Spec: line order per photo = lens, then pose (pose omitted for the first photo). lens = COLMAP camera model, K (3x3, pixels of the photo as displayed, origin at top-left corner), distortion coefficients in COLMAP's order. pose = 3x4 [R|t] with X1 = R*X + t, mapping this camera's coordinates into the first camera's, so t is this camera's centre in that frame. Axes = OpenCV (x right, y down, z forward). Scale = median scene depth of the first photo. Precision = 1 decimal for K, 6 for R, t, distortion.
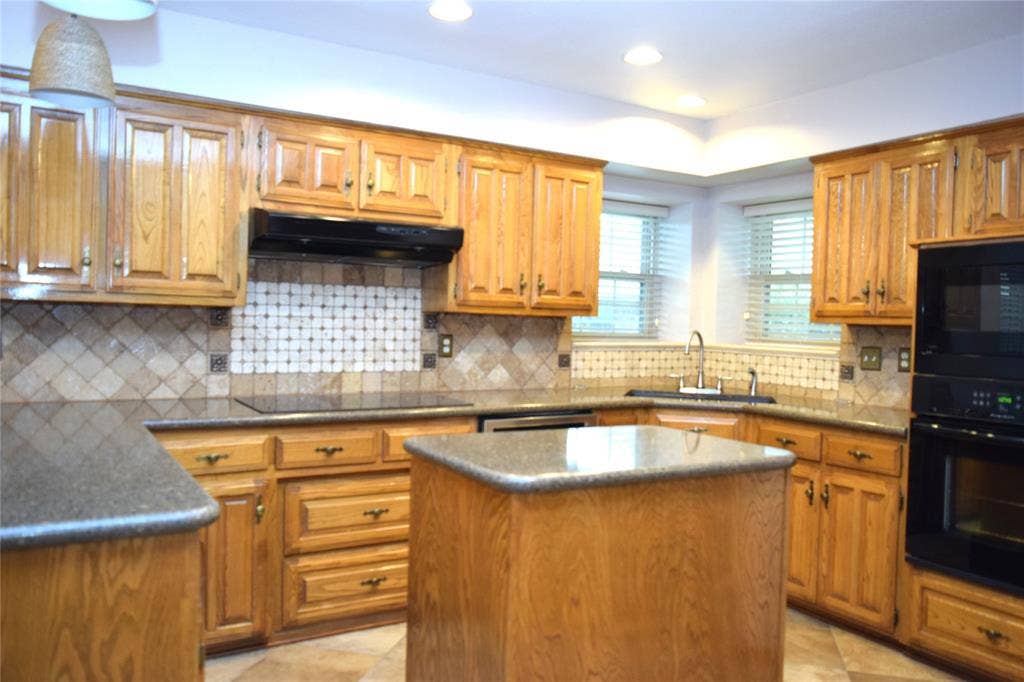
lens RADIAL K [[805.9, 0, 508.9], [0, 805.9, 343.2], [0, 0, 1]] dist [0.006281, -0.007030]
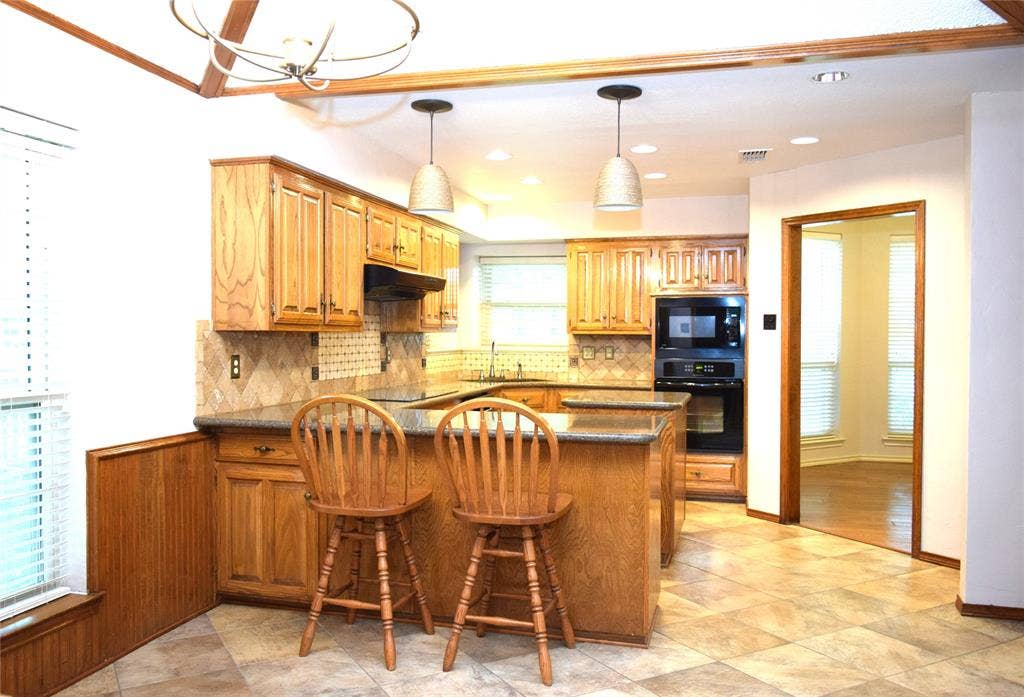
lens RADIAL K [[960.7, 0, 511.6], [0, 960.7, 347.5], [0, 0, 1]] dist [0.011595, 0.000588]
pose [[0.679595, -0.031996, 0.732890, -1.257038], [0.027855, 0.999453, 0.017804, -0.036836], [-0.733059, 0.008315, 0.680115, -0.325613]]
